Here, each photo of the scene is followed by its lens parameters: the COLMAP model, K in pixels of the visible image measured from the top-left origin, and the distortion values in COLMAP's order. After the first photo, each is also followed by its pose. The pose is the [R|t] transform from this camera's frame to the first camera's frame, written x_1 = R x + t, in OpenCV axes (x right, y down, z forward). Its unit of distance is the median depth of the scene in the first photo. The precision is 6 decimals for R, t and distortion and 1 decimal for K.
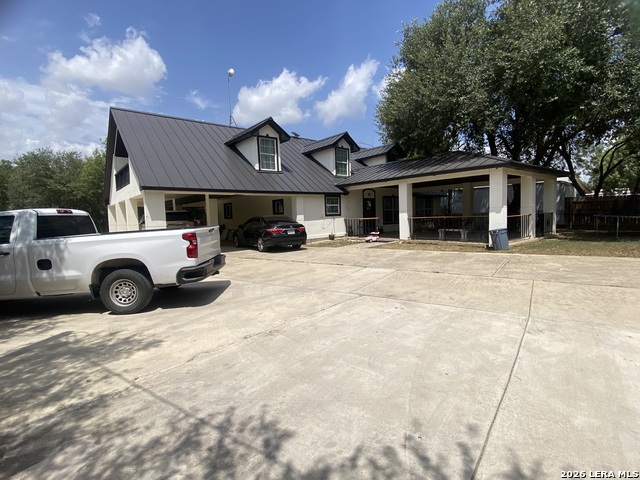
lens RADIAL K [[313.1, 0, 320.0], [0, 313.1, 240.0], [0, 0, 1]] dist [0.070398, -0.062502]
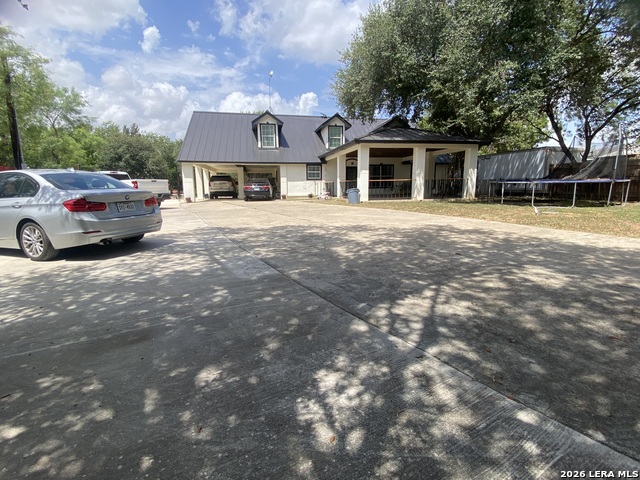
lens RADIAL K [[313.1, 0, 320.0], [0, 313.1, 240.0], [0, 0, 1]] dist [0.070398, -0.062502]
pose [[0.882320, 0.102182, -0.459423, 0.748043], [-0.055655, 0.991951, 0.113737, 0.025724], [0.467347, -0.074783, 0.880905, -0.206970]]
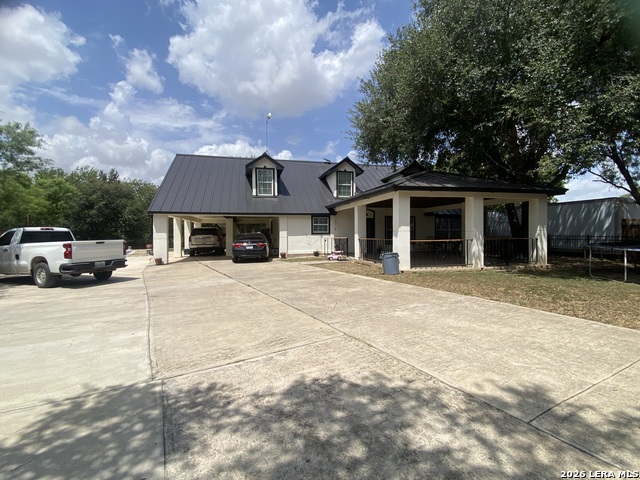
lens RADIAL K [[313.1, 0, 320.0], [0, 313.1, 240.0], [0, 0, 1]] dist [0.070398, -0.062502]
pose [[0.898794, 0.035929, -0.436897, 0.543623], [-0.056418, 0.997828, -0.034006, -0.021102], [0.434727, 0.055214, 0.898868, 0.020701]]
